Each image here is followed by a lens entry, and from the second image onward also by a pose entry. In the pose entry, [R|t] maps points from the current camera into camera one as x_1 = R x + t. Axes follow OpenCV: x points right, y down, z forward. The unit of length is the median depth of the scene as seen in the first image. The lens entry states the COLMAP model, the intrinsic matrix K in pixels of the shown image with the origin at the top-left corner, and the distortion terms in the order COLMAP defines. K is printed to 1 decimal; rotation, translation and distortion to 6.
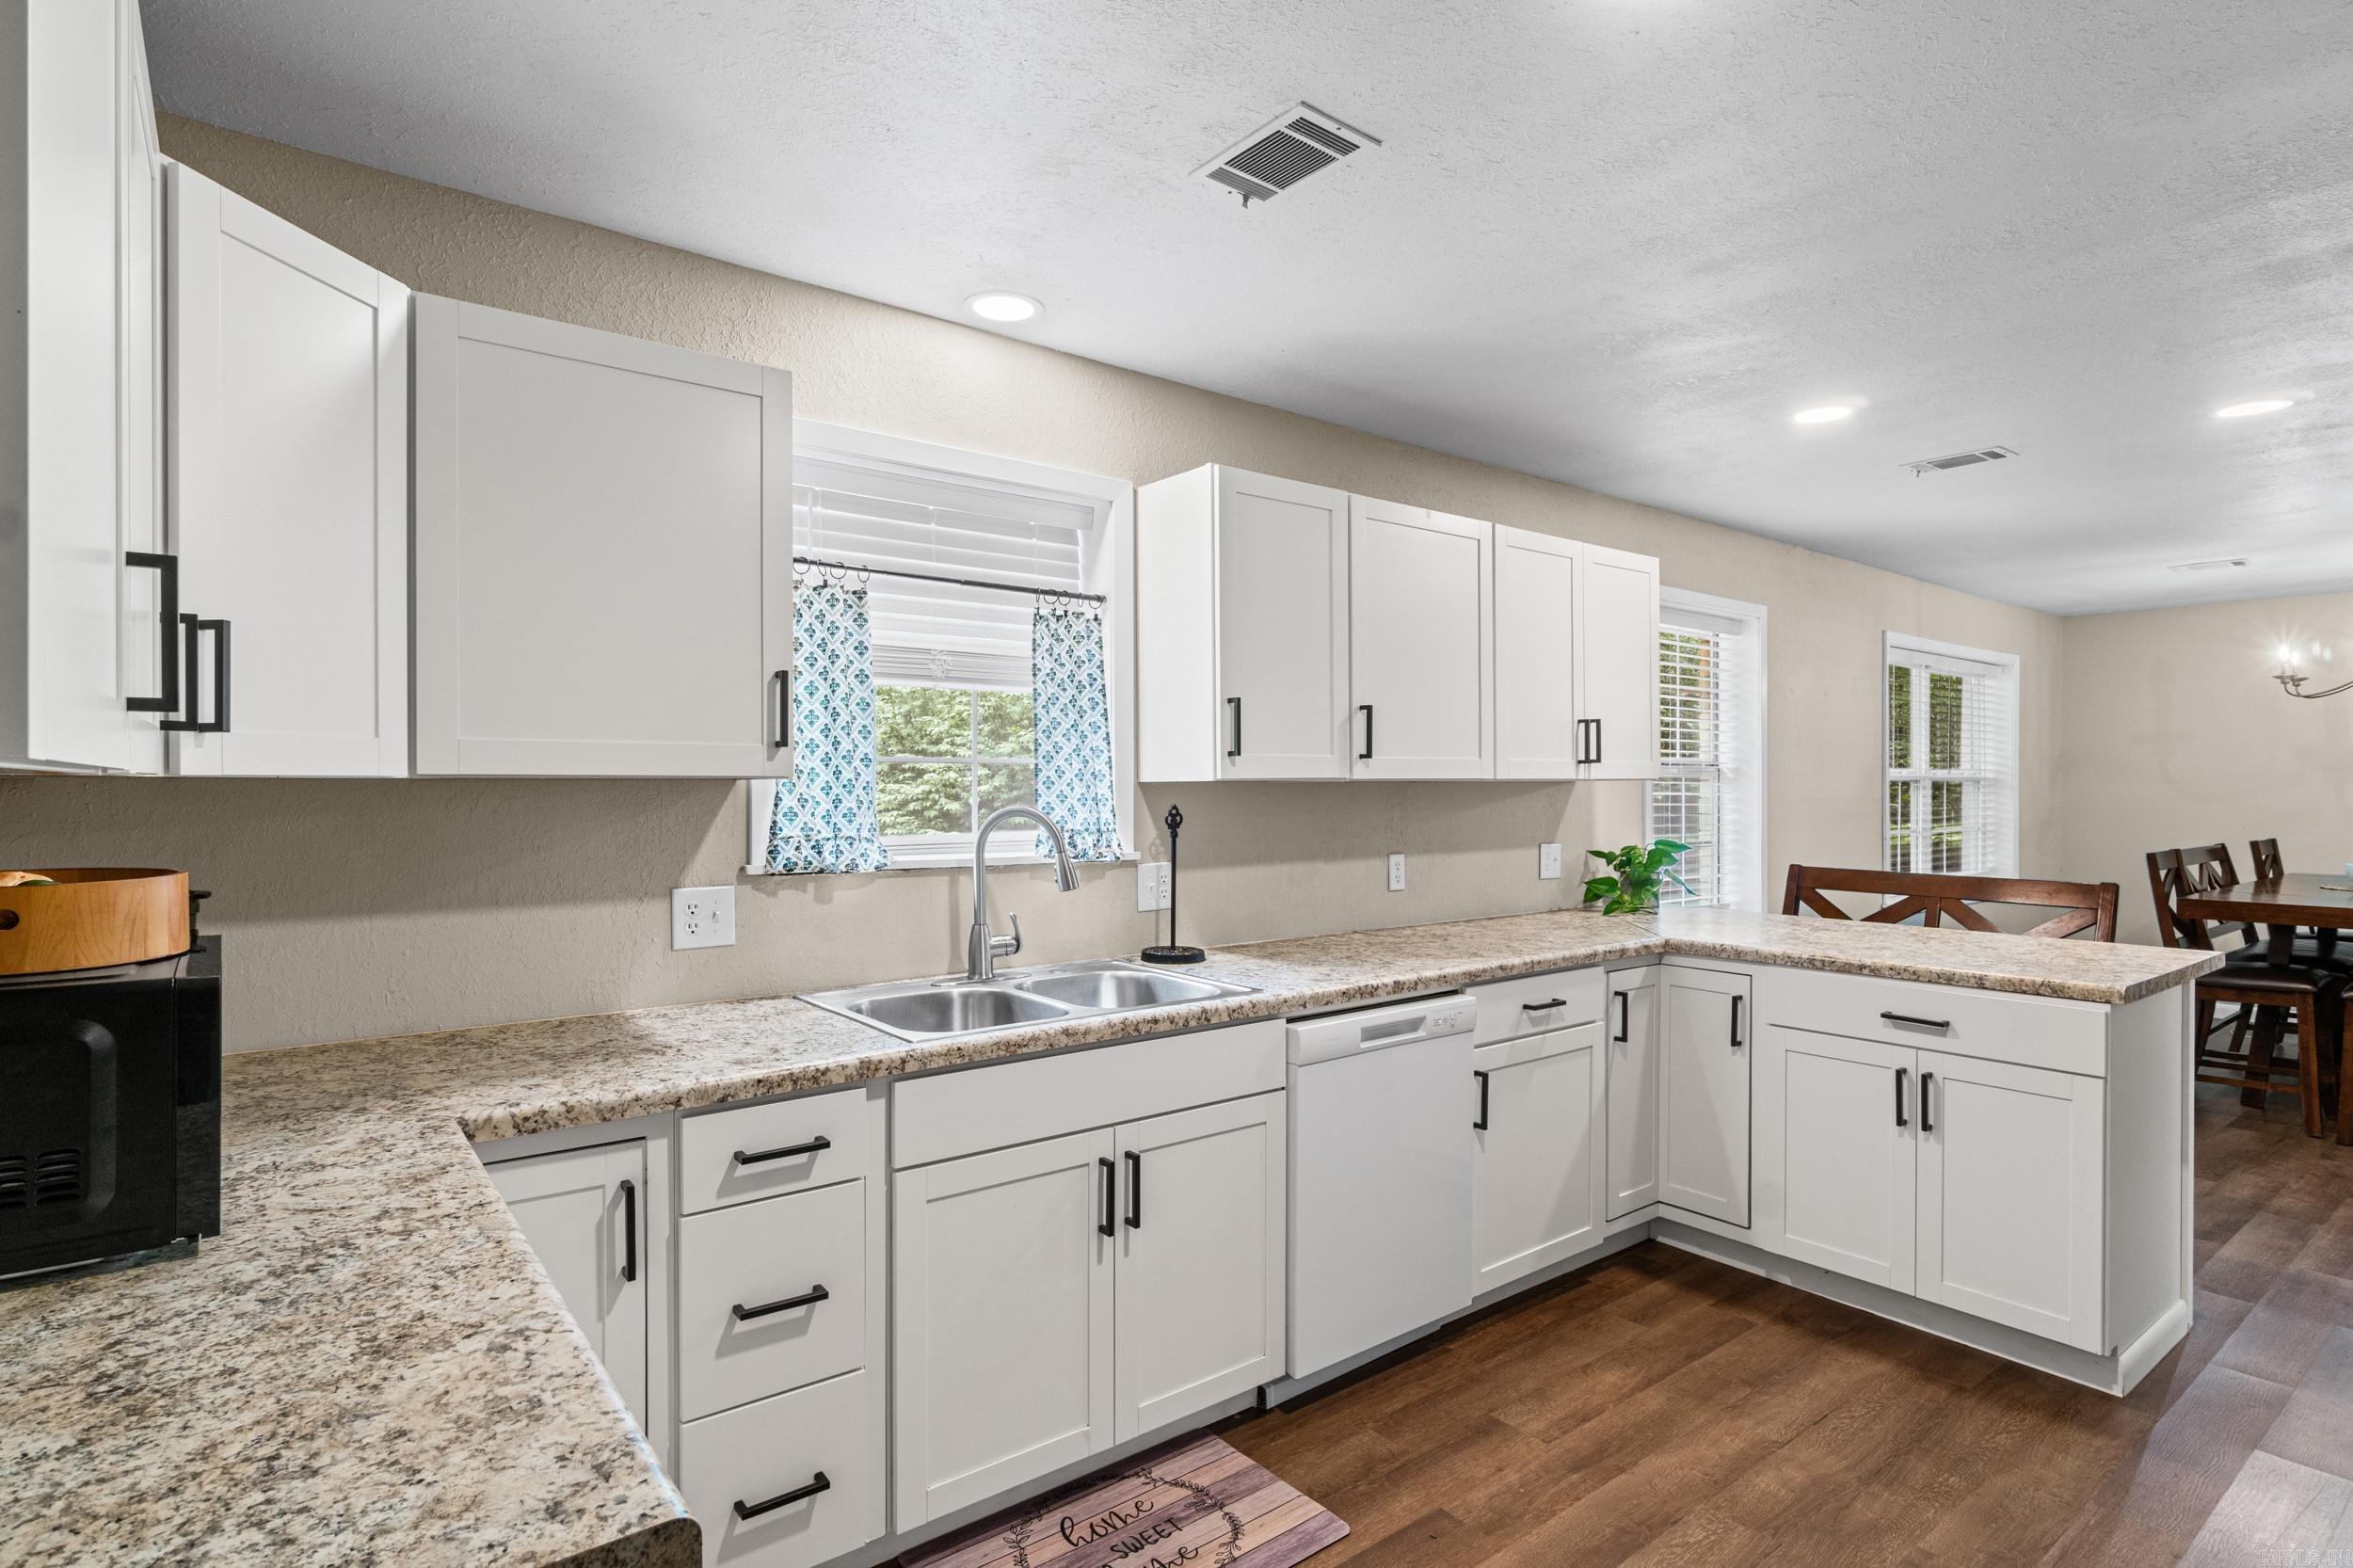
lens RADIAL K [[1198.3, 0, 1120.3], [0, 1198.3, 793.2], [0, 0, 1]] dist [-0.004211, 0.000978]
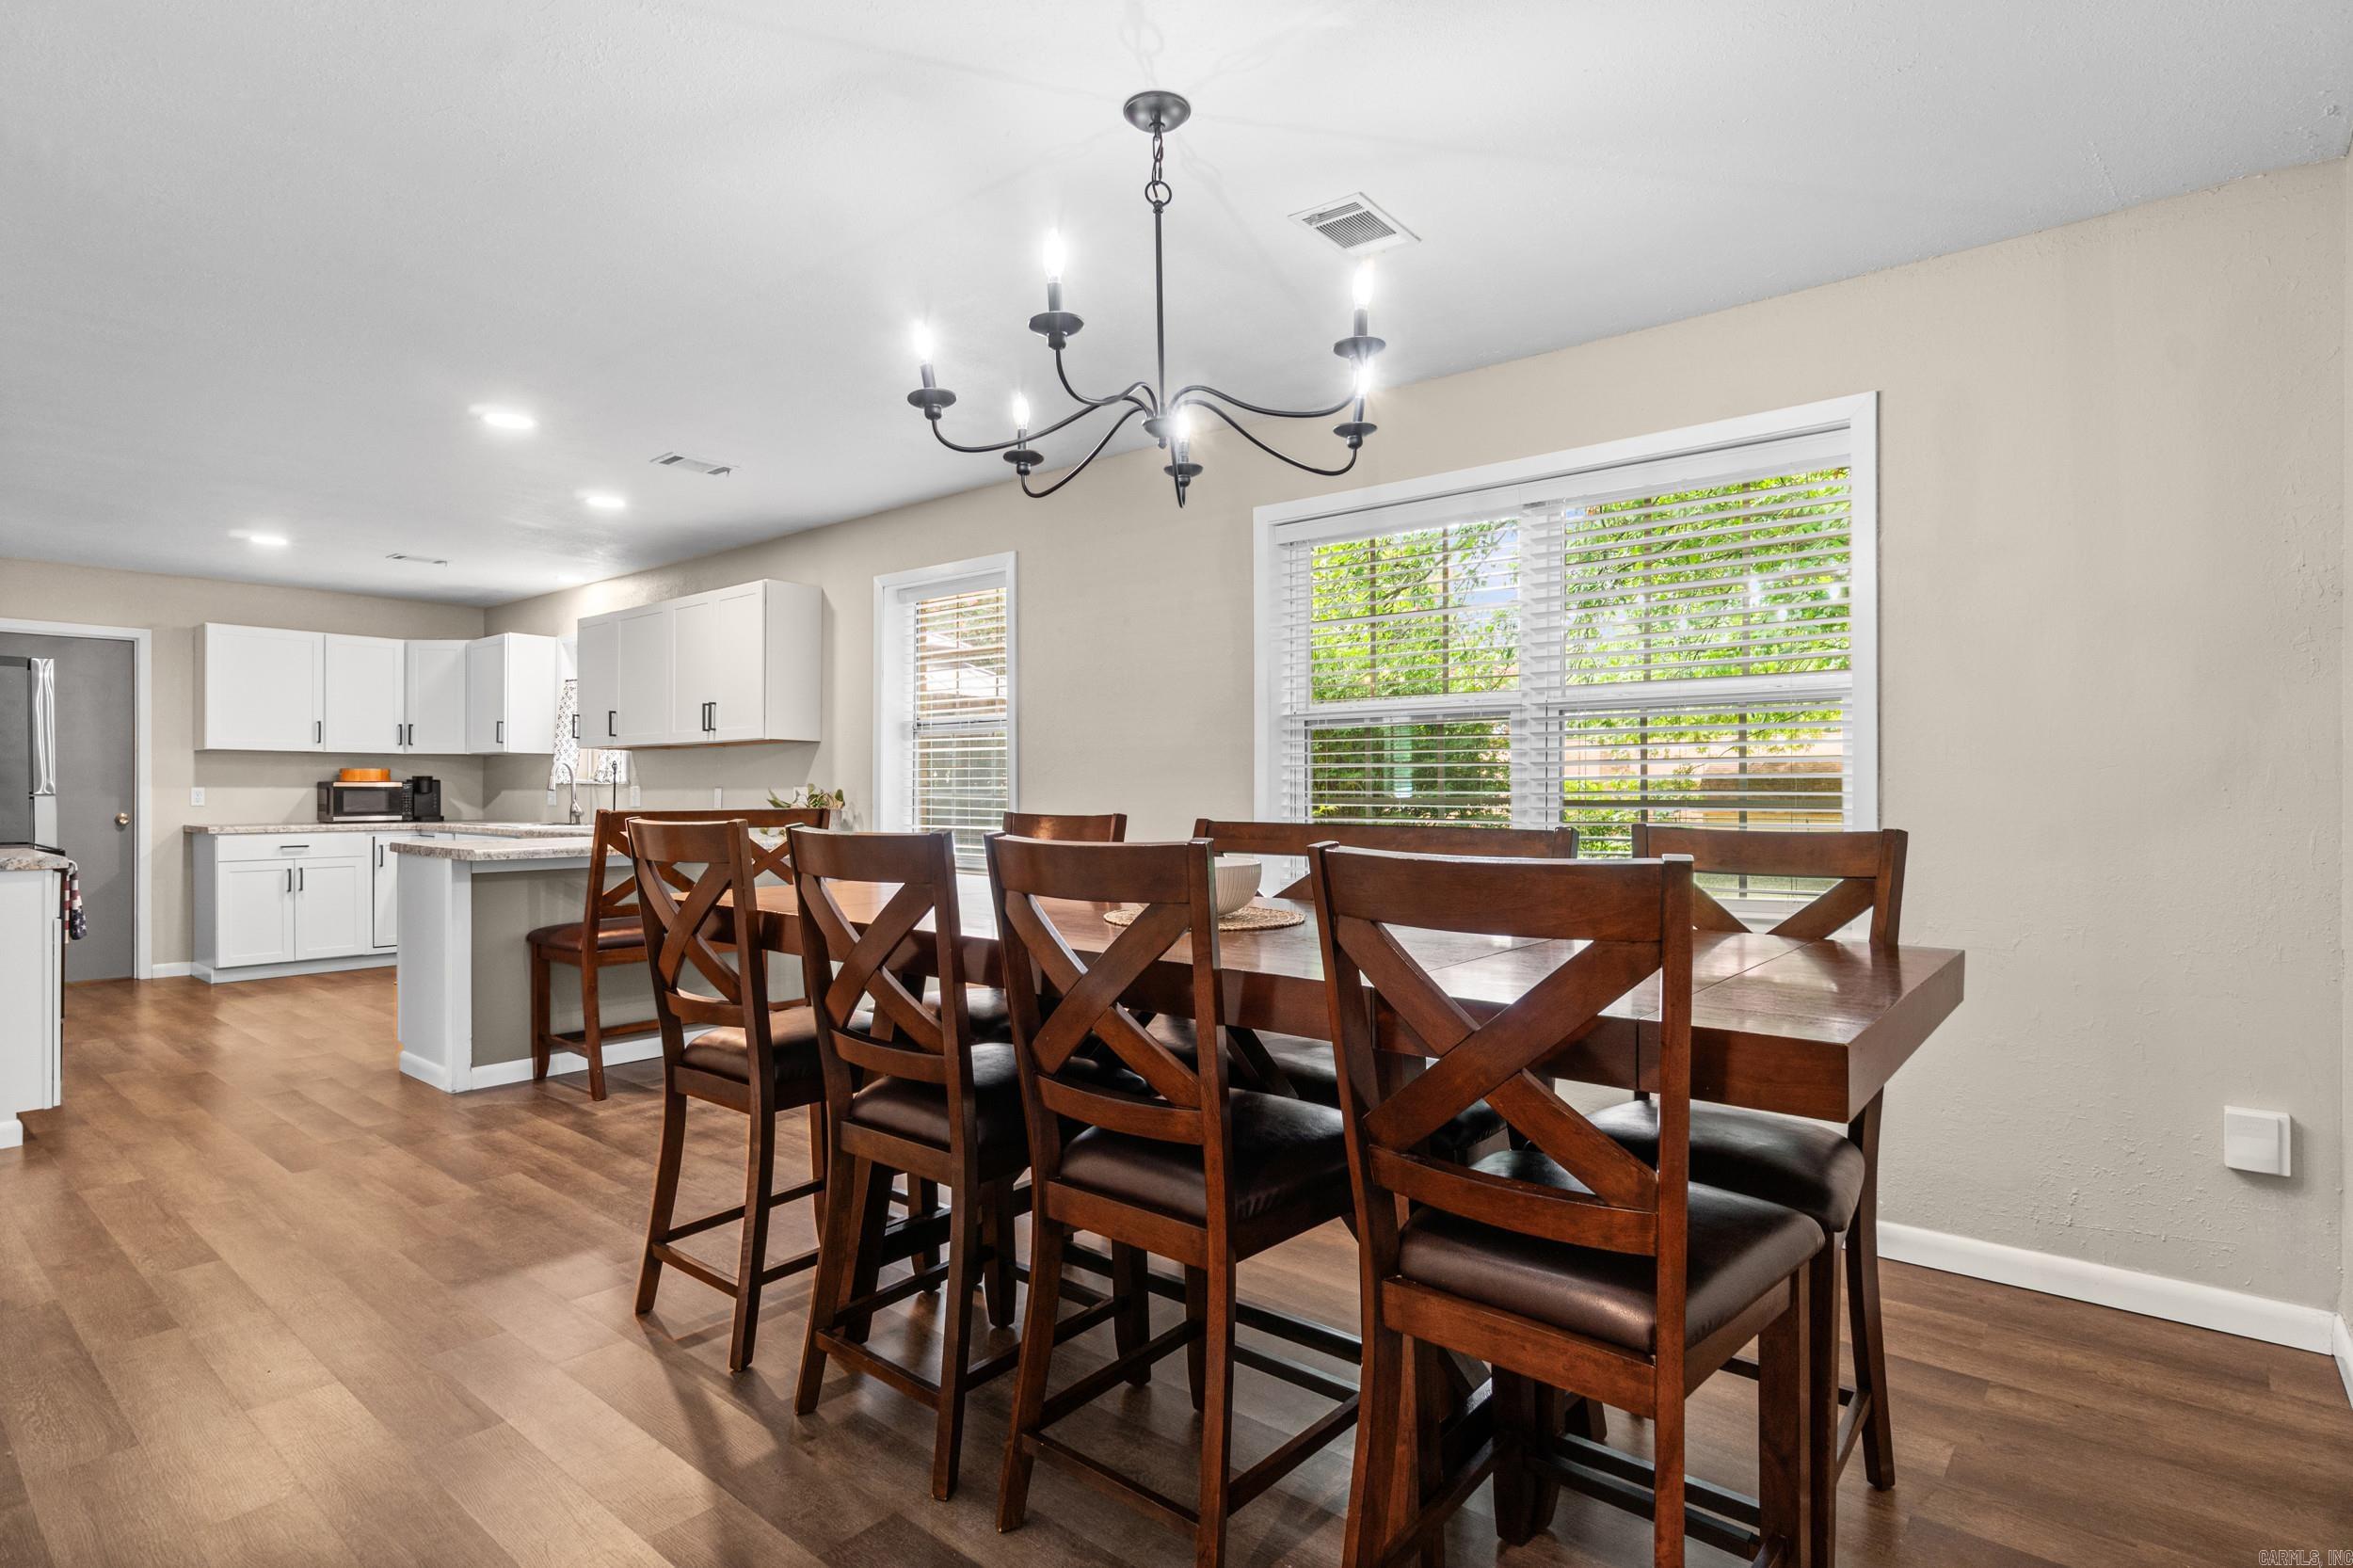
lens RADIAL K [[1198.3, 0, 1164.8], [0, 1198.3, 792.8], [0, 0, 1]] dist [-0.004211, 0.000978]
pose [[0.213567, 0.000439, -0.976928, 2.557686], [-0.010620, 0.999942, -0.001872, 0.067455], [0.976871, 0.010775, 0.213559, 1.557360]]
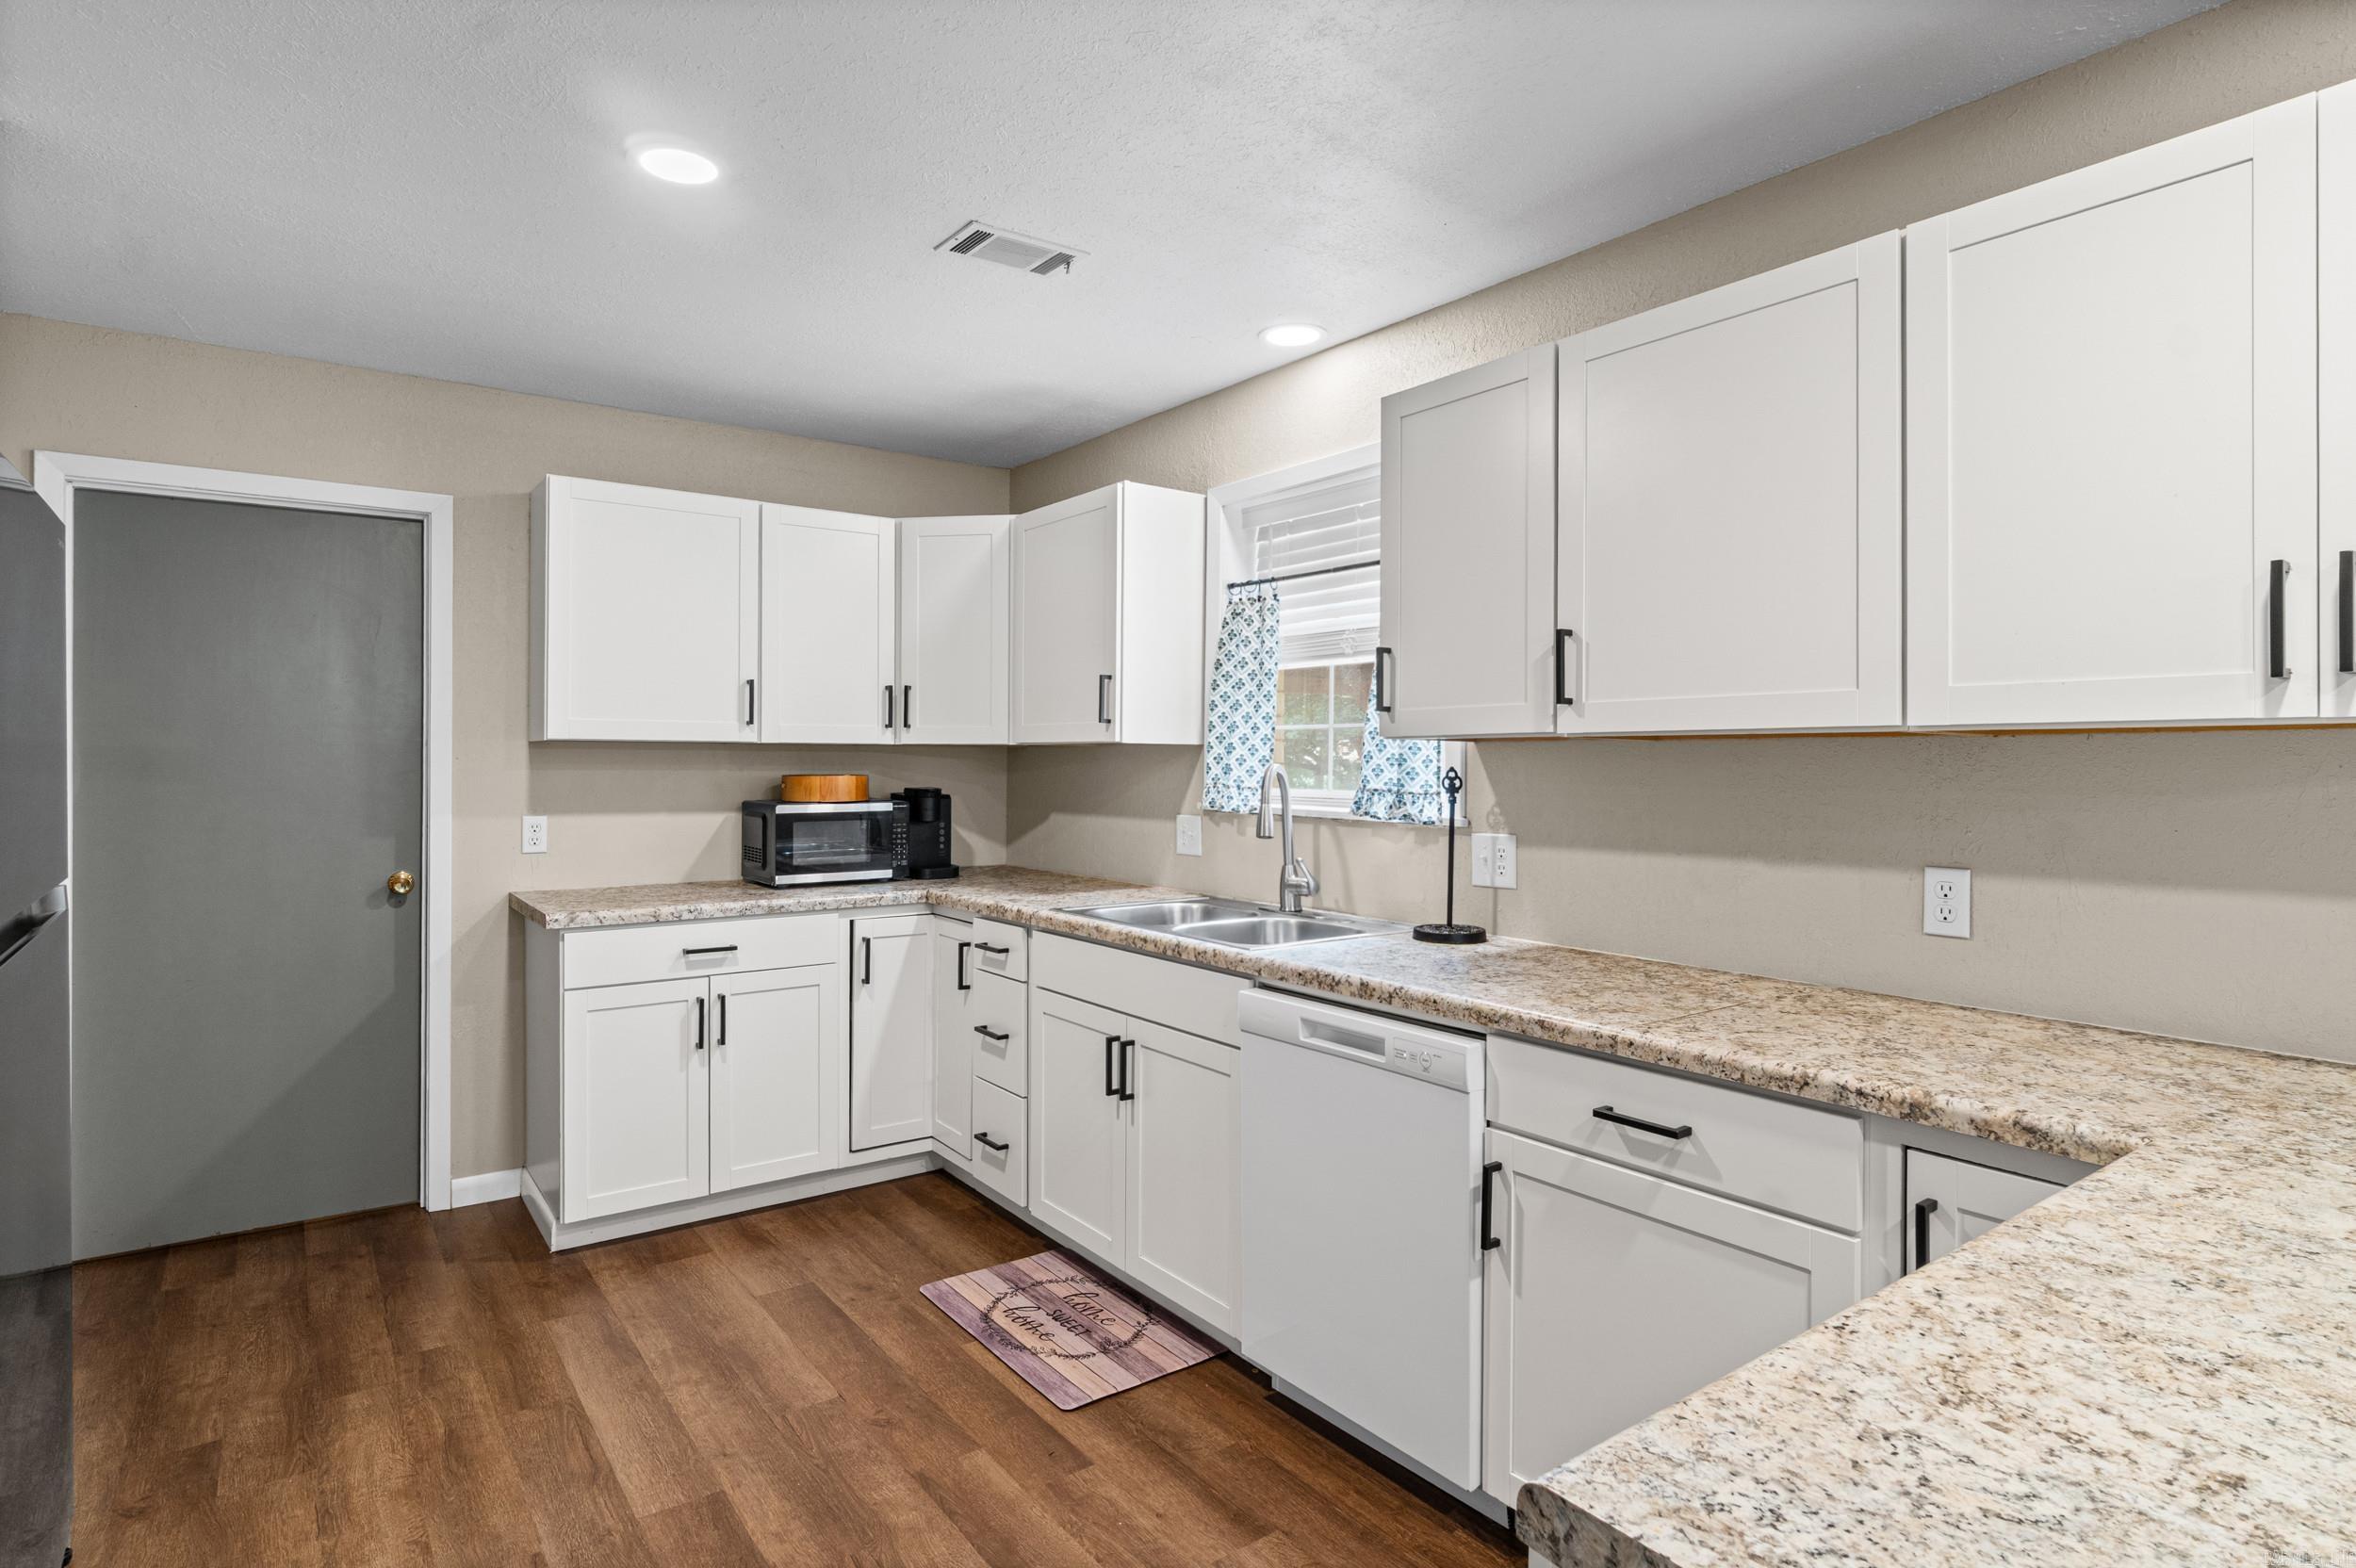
lens RADIAL K [[1199.7, 0, 1160.5], [0, 1199.7, 760.0], [0, 0, 1]] dist [-0.004211, 0.000978]
pose [[-0.015391, -0.002615, -0.999878, 0.952324], [-0.014742, 0.999888, -0.002388, 0.009933], [0.999773, 0.014704, -0.015428, 0.799790]]
